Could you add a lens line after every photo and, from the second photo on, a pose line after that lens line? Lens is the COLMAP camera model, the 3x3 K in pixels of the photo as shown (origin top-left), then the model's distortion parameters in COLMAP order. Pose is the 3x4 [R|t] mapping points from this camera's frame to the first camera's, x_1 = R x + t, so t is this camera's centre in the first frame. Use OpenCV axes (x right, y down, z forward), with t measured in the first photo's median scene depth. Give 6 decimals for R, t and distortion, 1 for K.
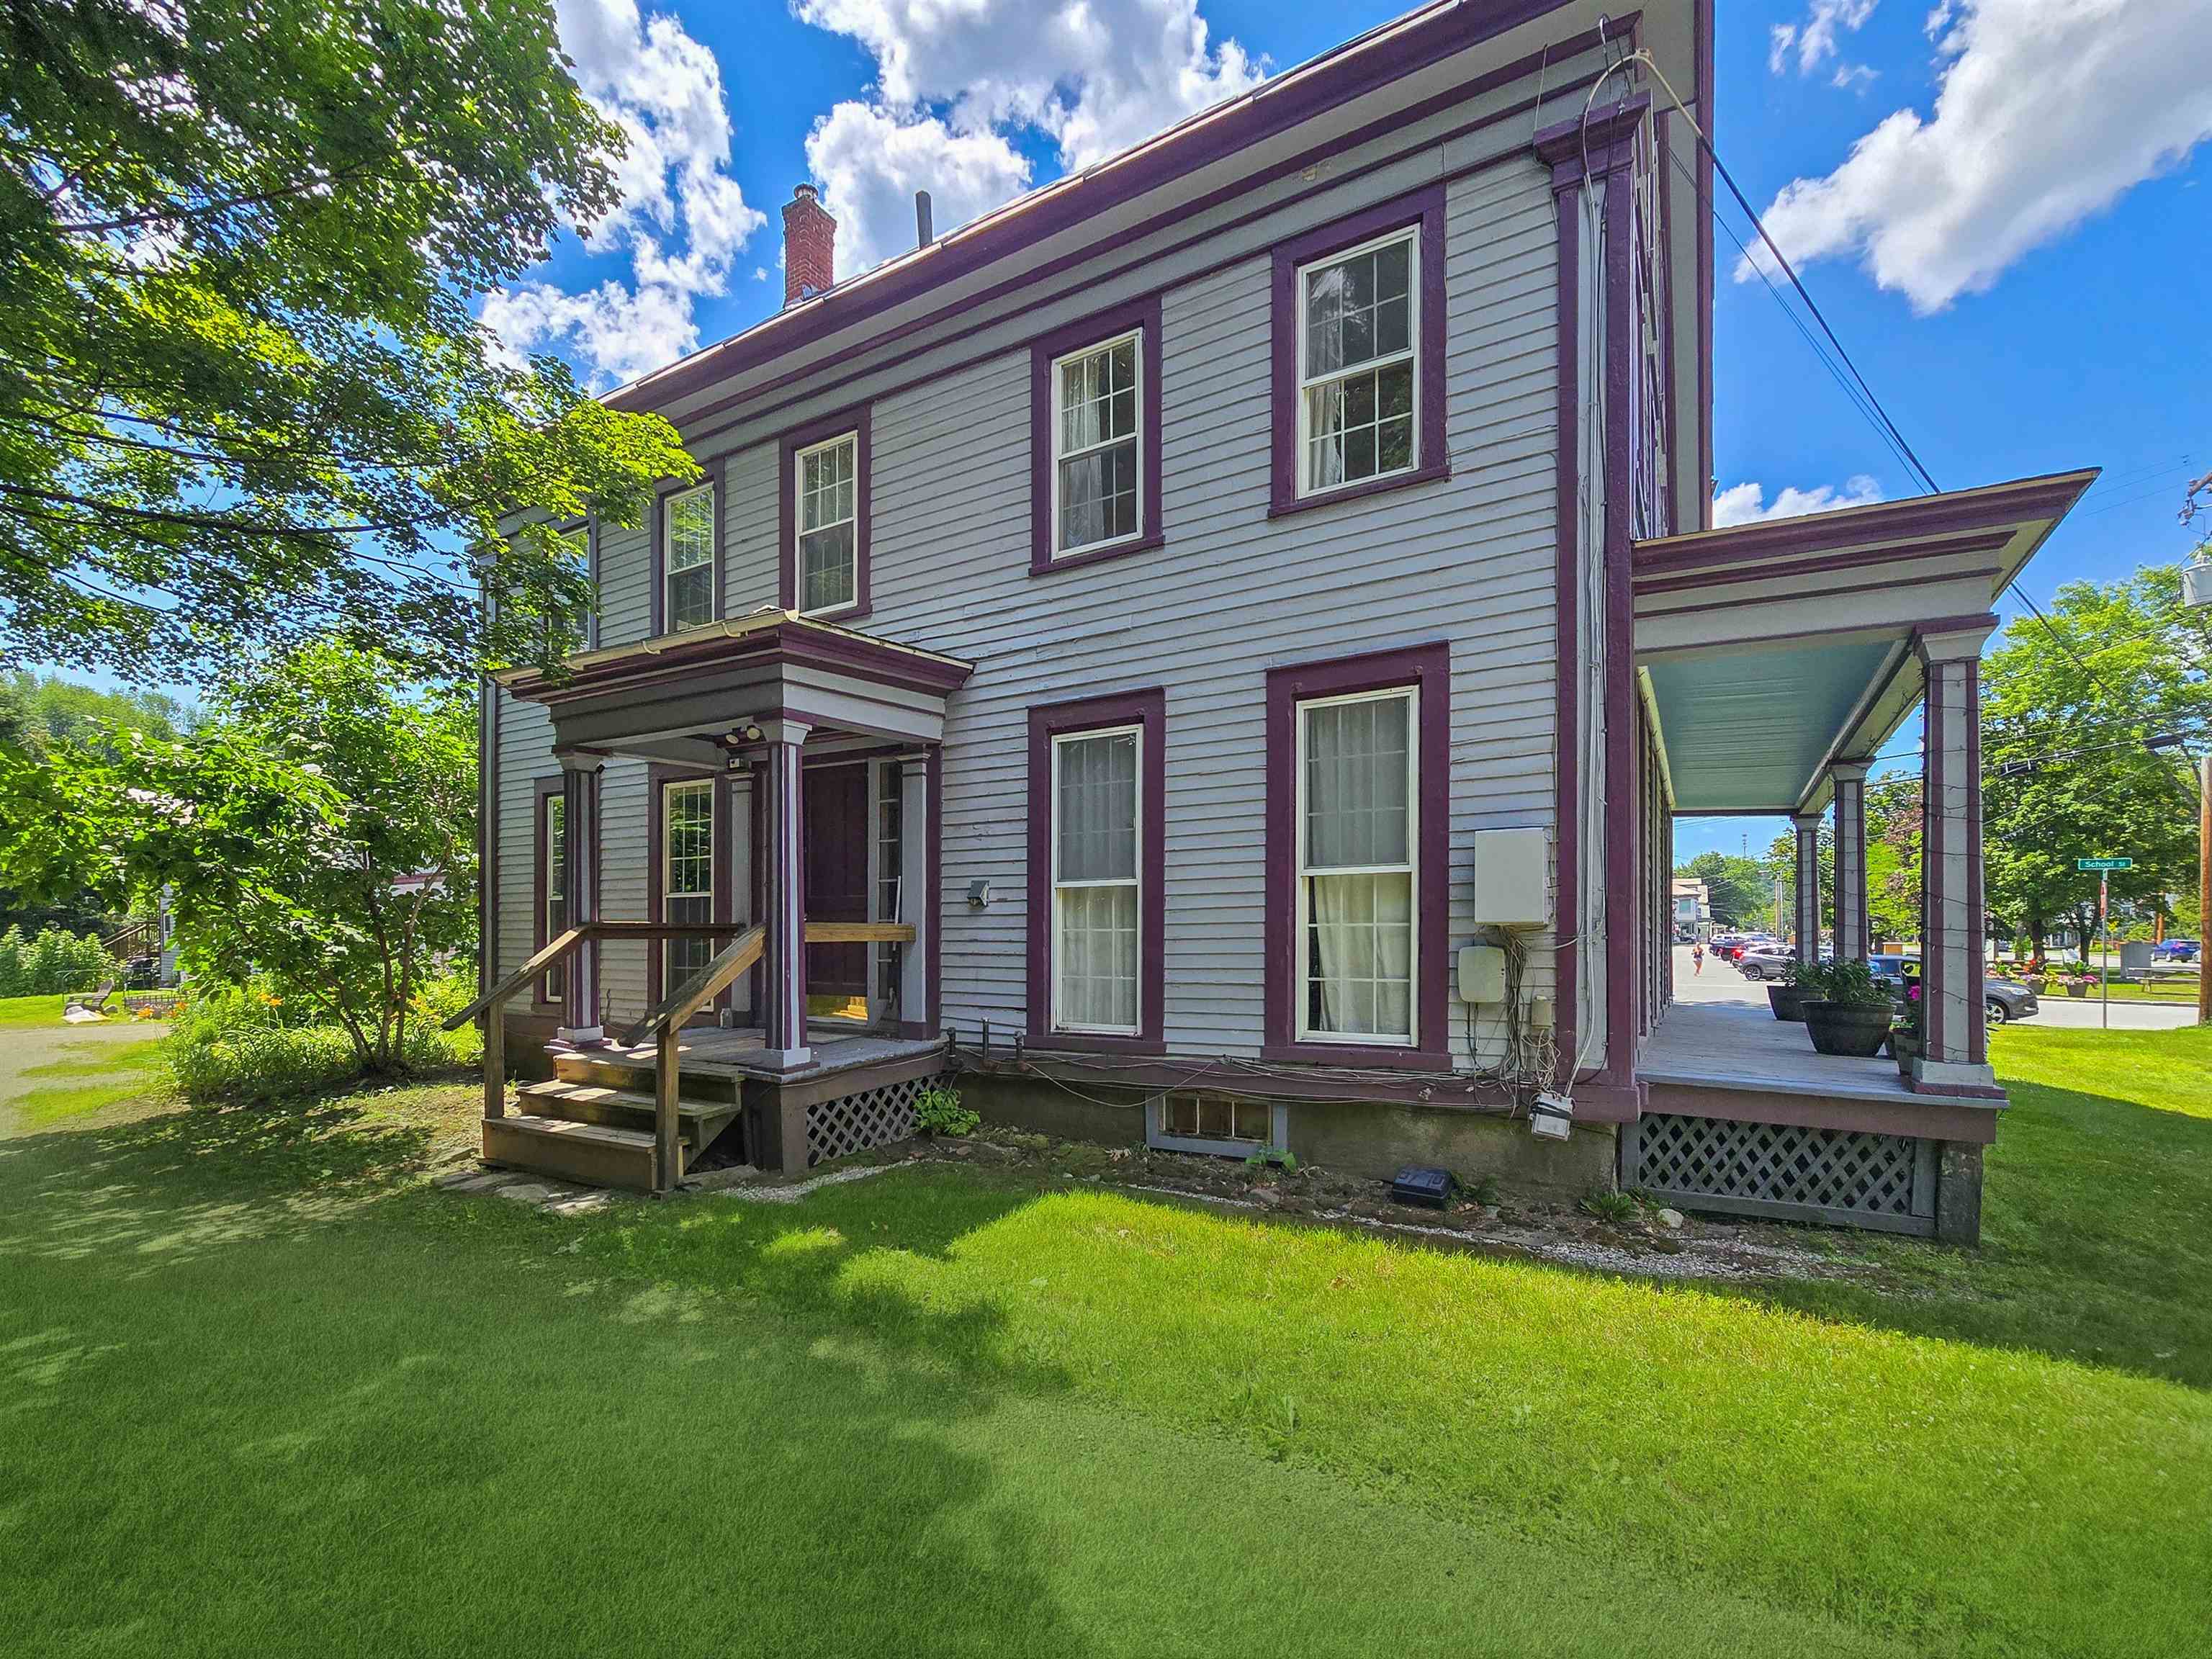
lens RADIAL K [[976.0, 0, 1106.0], [0, 976.0, 829.5], [0, 0, 1]] dist [-0.020078, -0.000206]
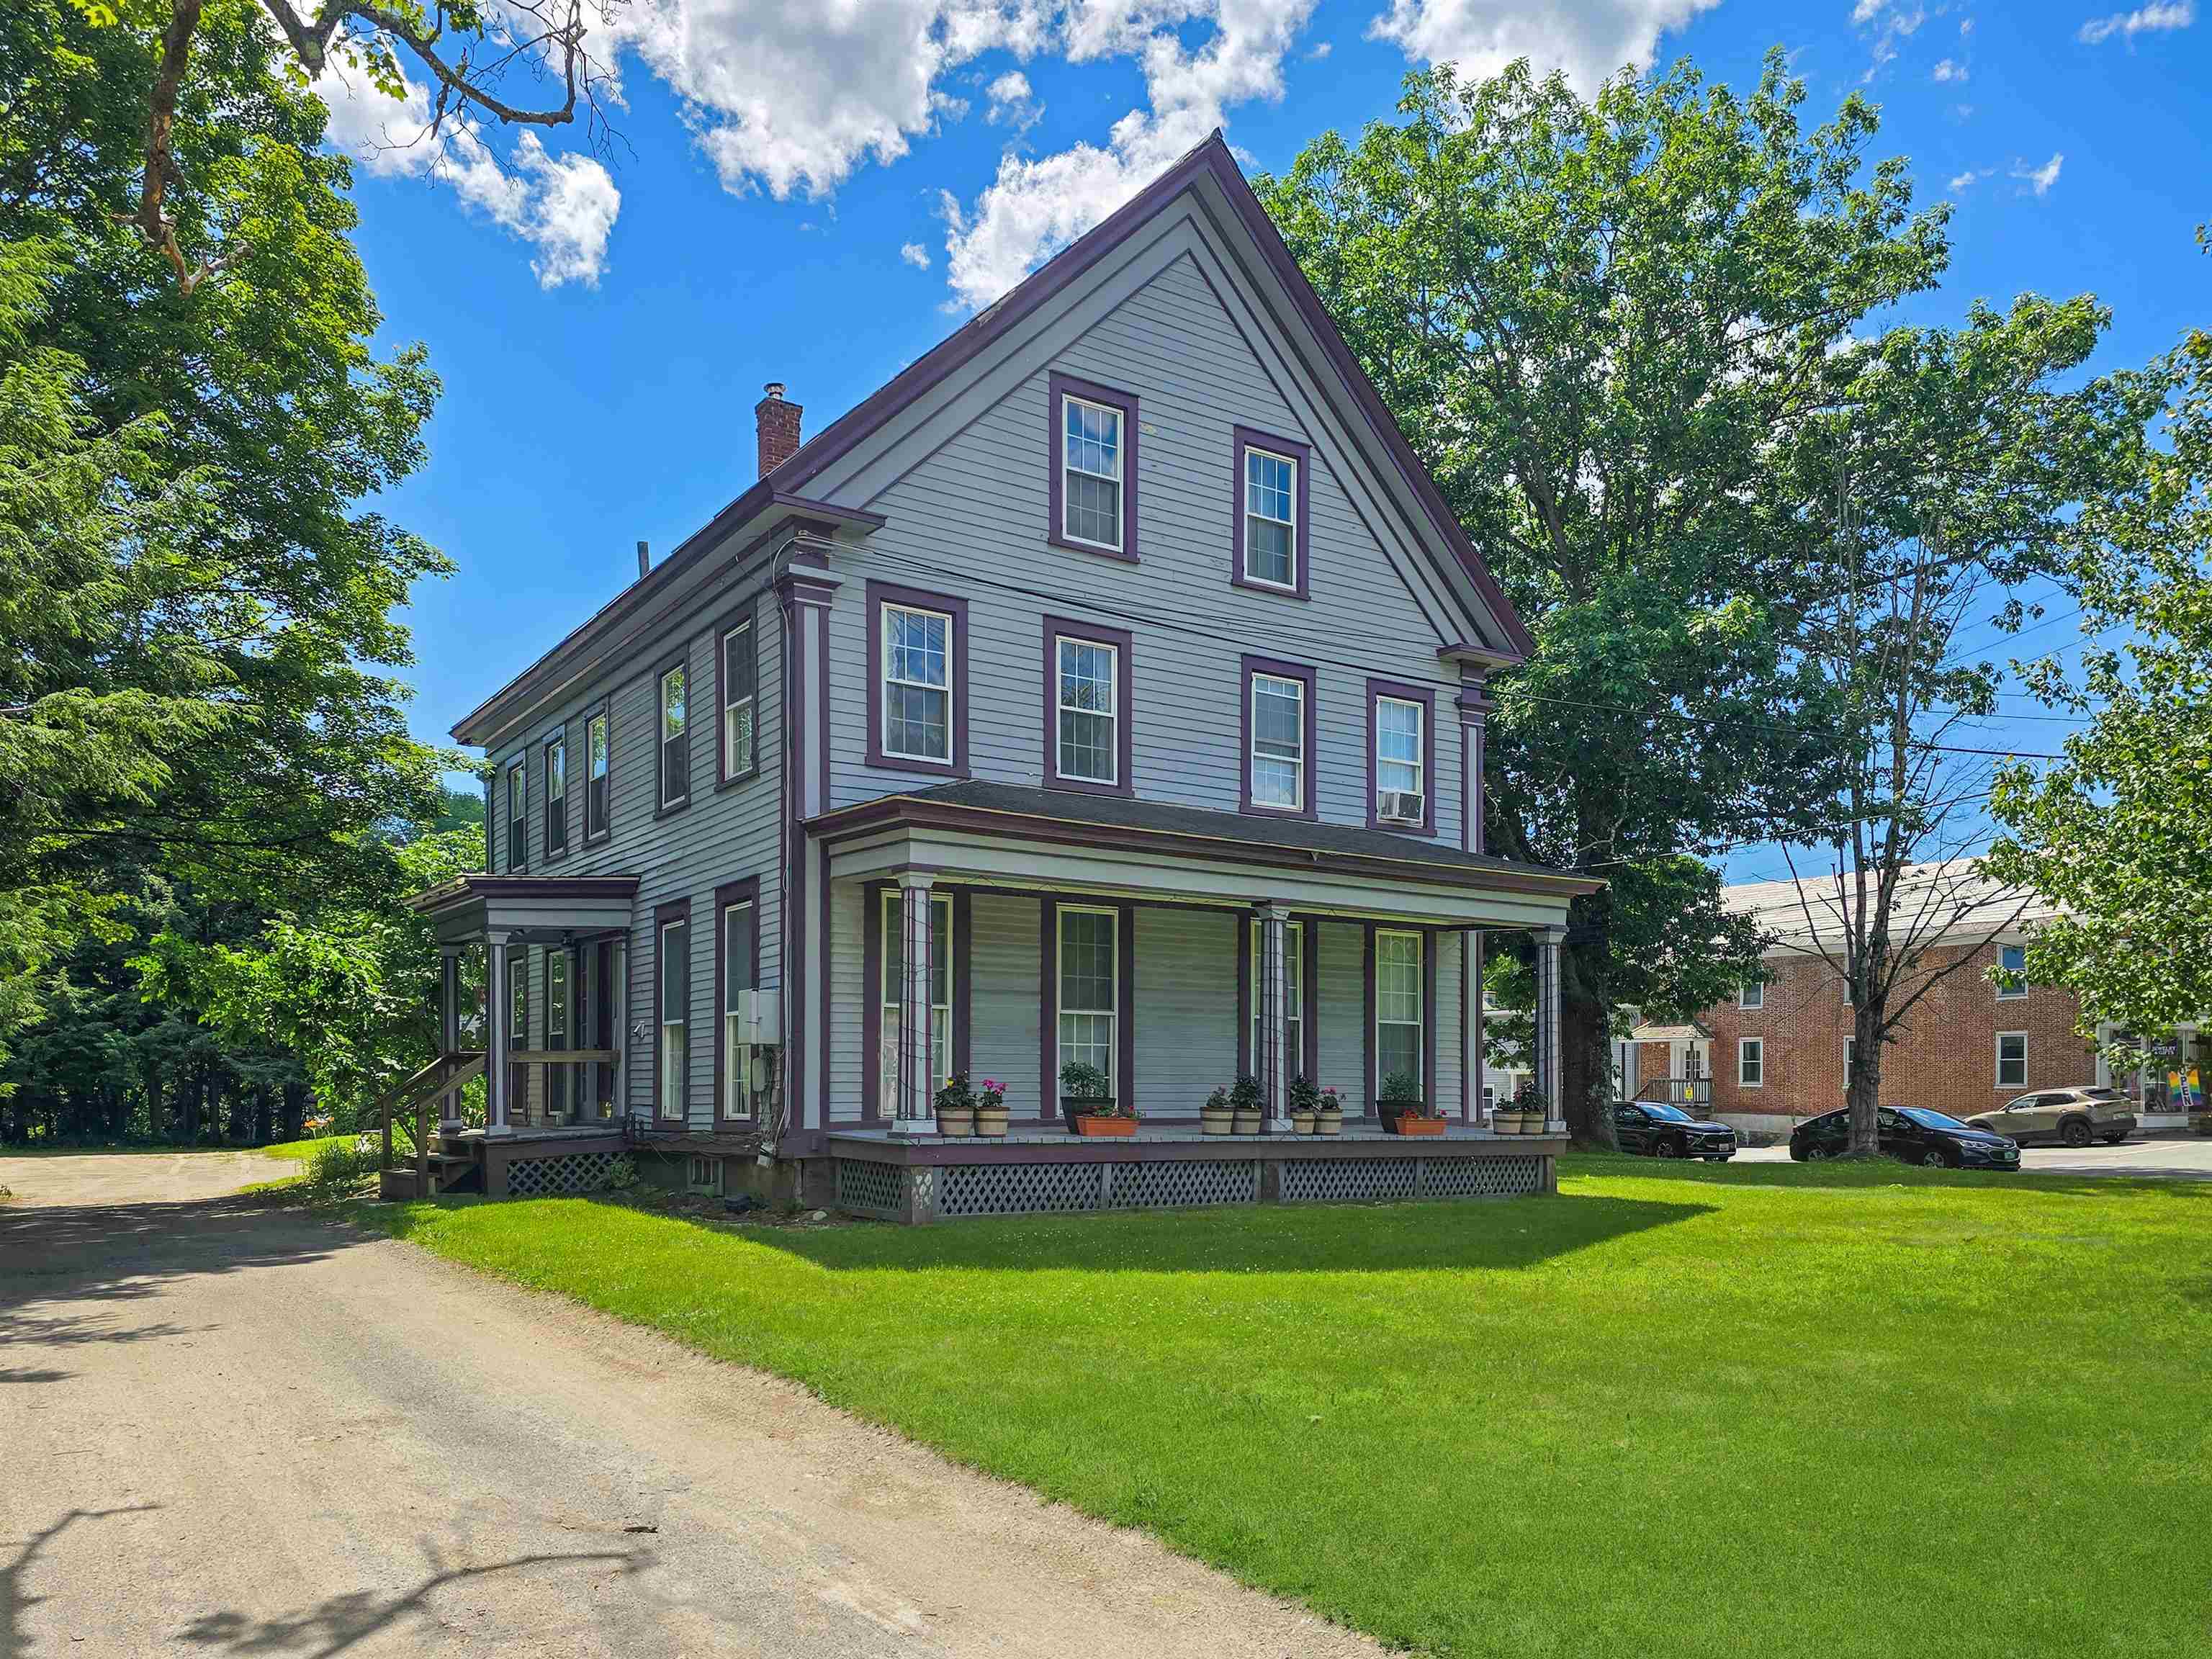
lens RADIAL K [[1635.1, 0, 1106.0], [0, 1635.1, 829.5], [0, 0, 1]] dist [0.004475, -0.008584]
pose [[0.903902, -0.065088, -0.422759, 1.829268], [0.046526, 0.997452, -0.054090, -0.083698], [0.425202, 0.029223, 0.904626, -1.118766]]
